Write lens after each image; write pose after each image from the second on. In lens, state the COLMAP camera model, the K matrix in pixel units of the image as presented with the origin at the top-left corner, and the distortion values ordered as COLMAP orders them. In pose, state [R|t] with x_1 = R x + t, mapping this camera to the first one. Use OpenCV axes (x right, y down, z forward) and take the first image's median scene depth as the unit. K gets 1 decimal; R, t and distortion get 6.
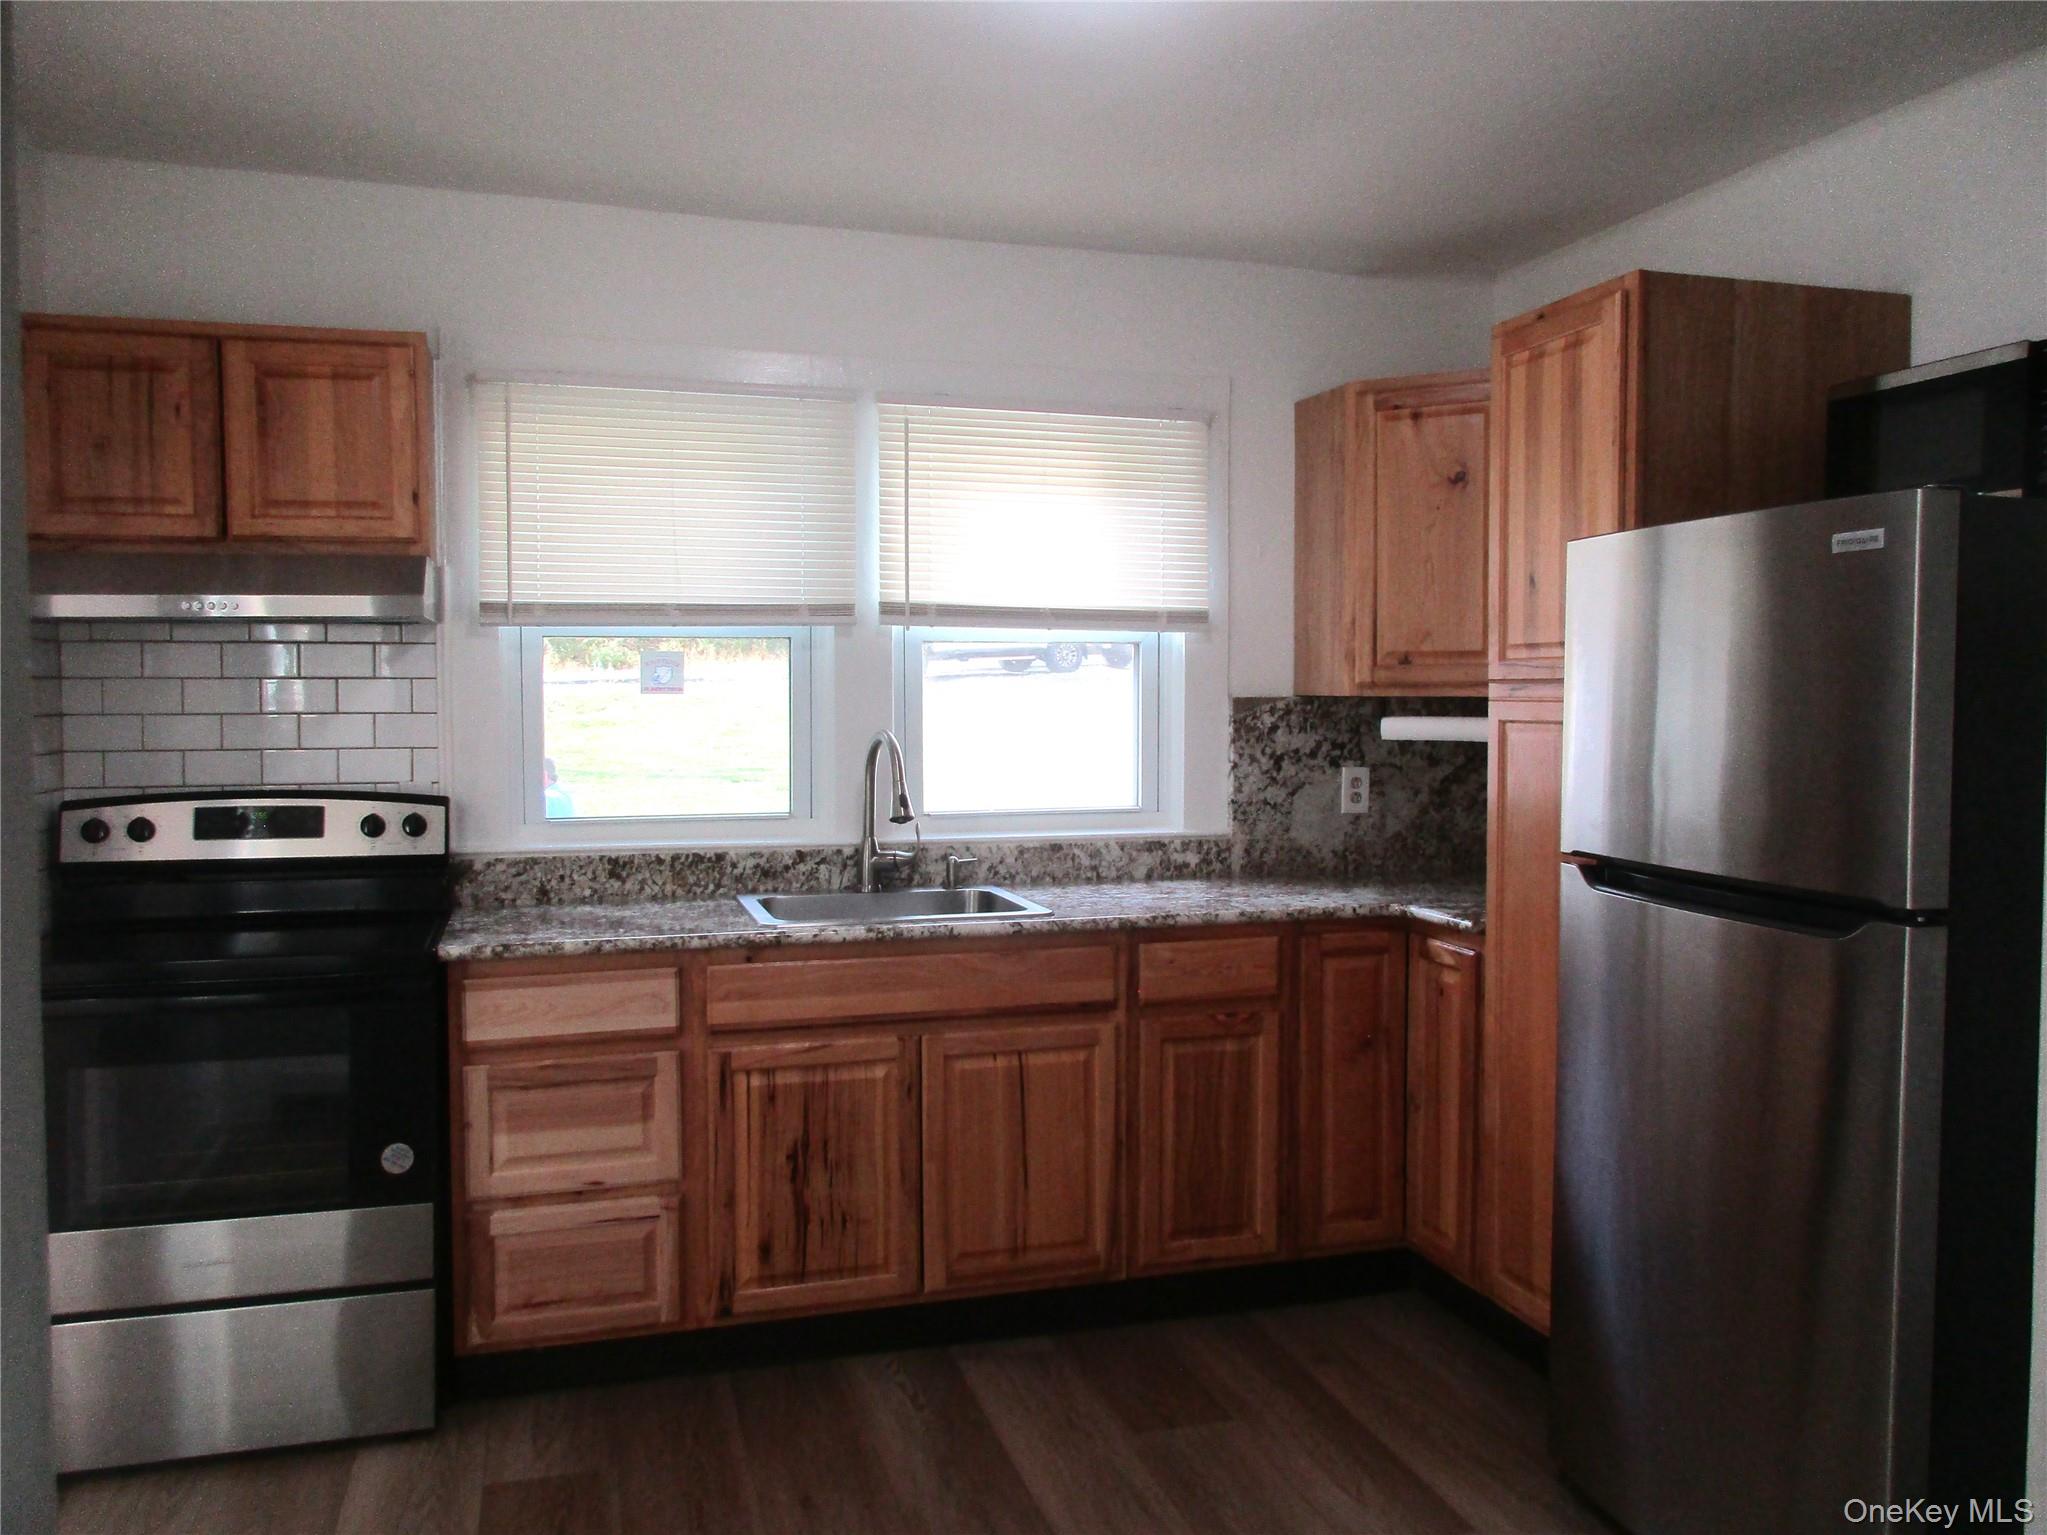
lens RADIAL K [[1536.9, 0, 1023.5], [0, 1536.9, 767.5], [0, 0, 1]] dist [-0.005515, 0.000257]
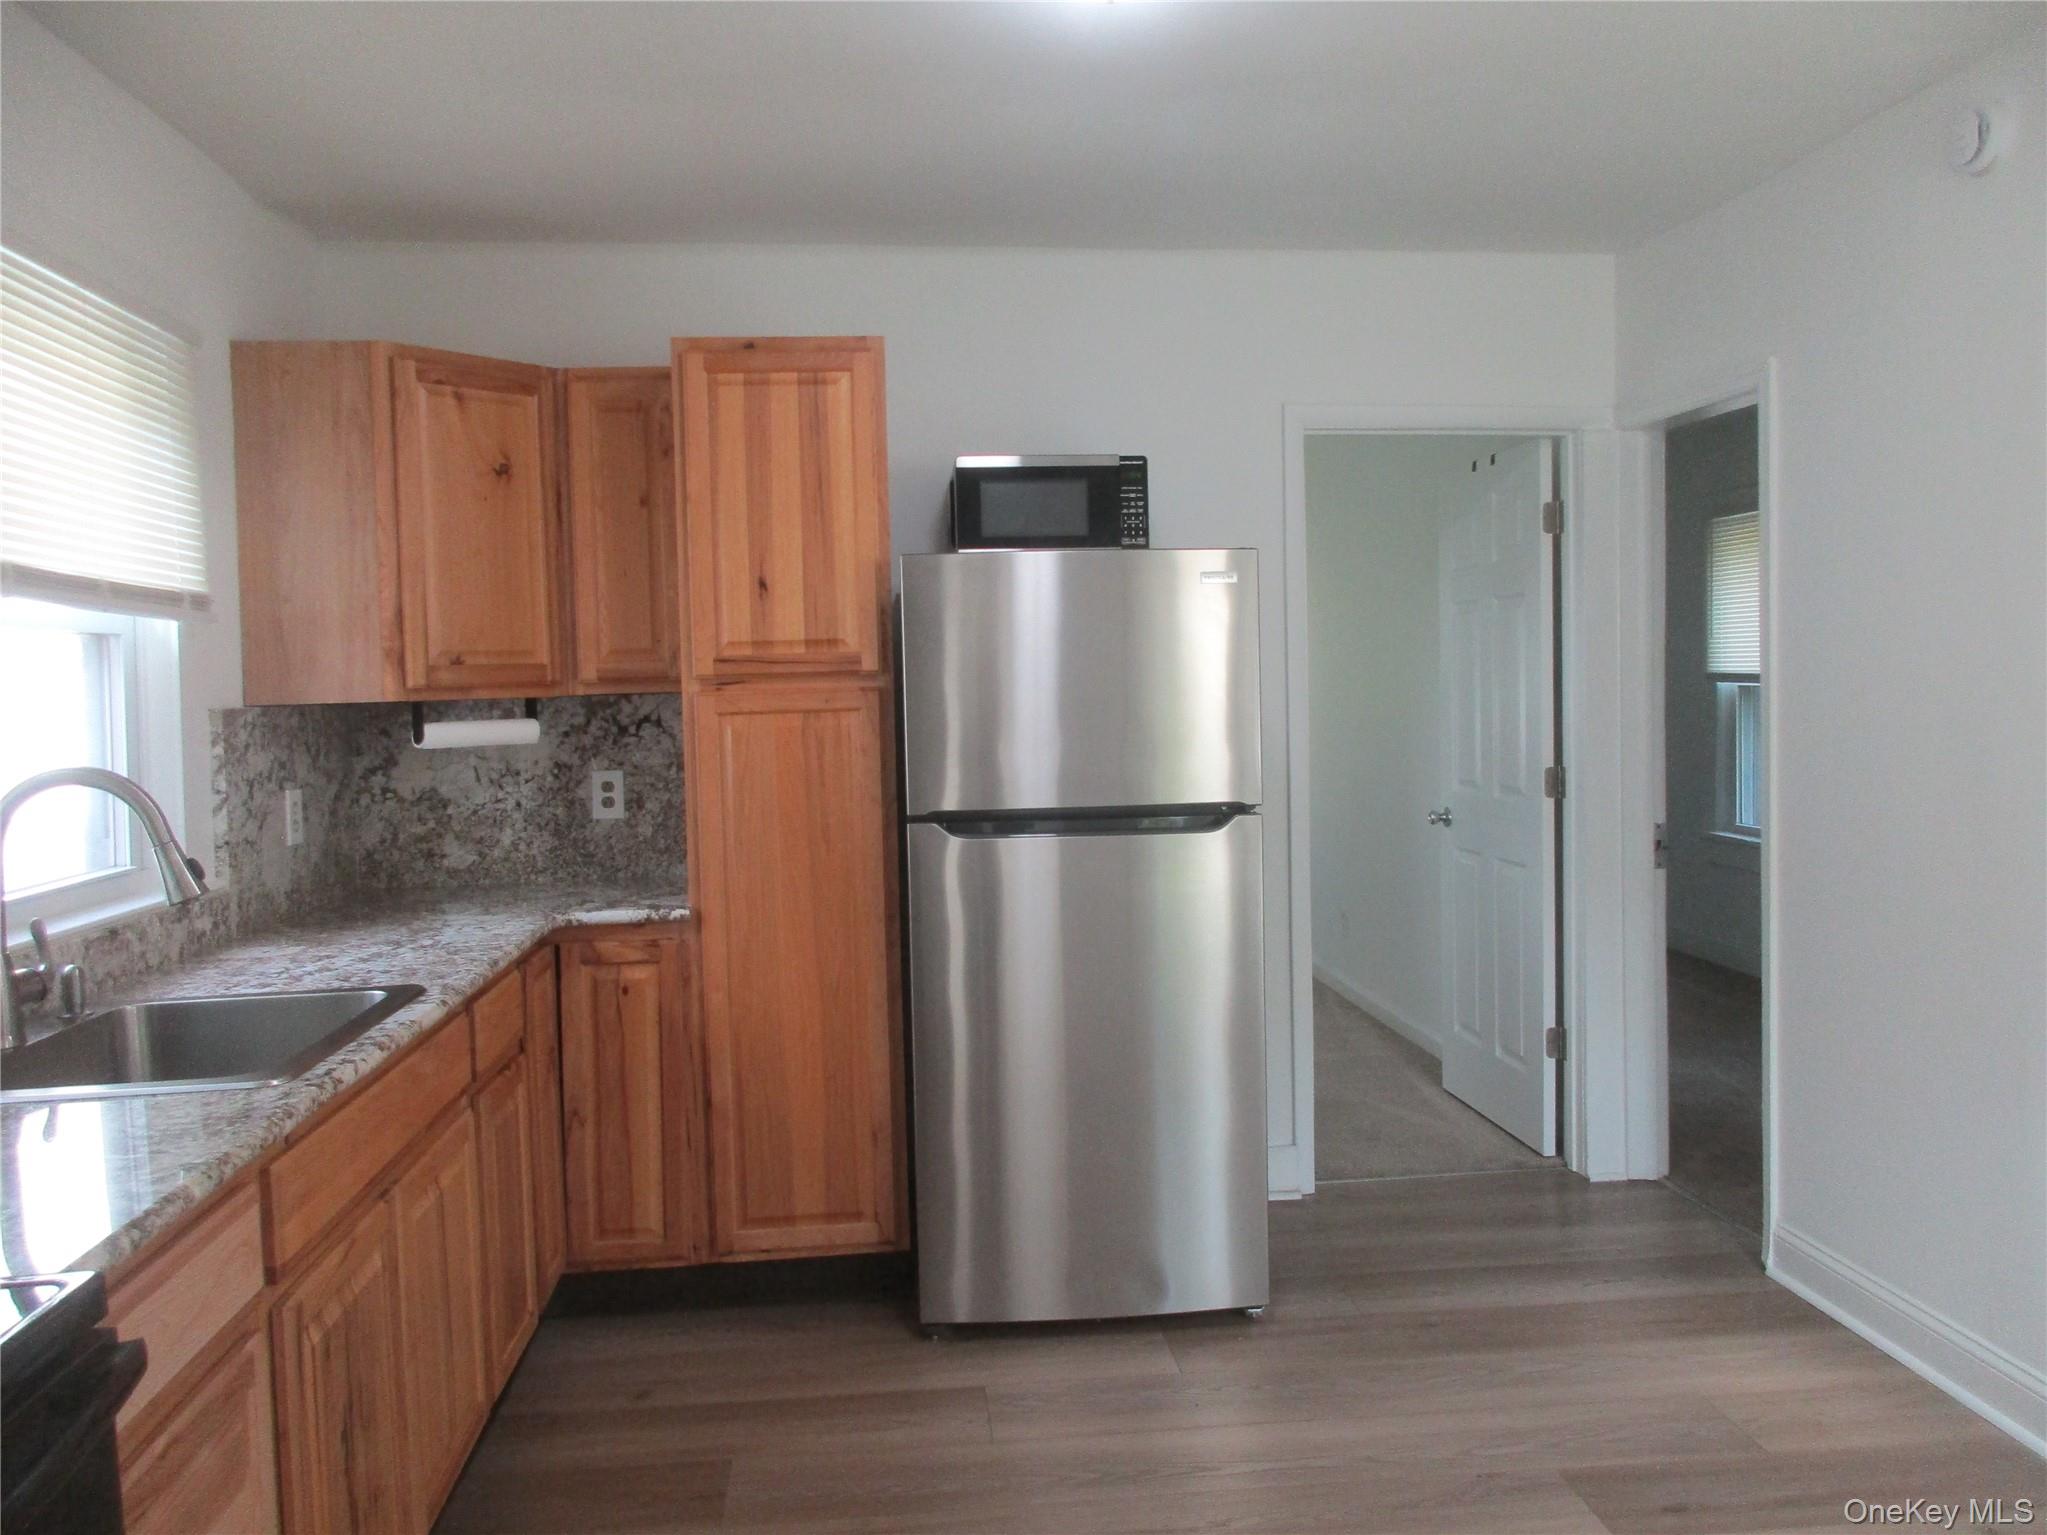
lens RADIAL K [[1536.9, 0, 1023.5], [0, 1536.9, 767.5], [0, 0, 1]] dist [-0.005515, 0.000257]
pose [[0.171257, -0.056020, 0.983633, -0.631256], [0.080035, 0.995873, 0.042783, -0.019169], [-0.981970, 0.071399, 0.175034, 0.542529]]
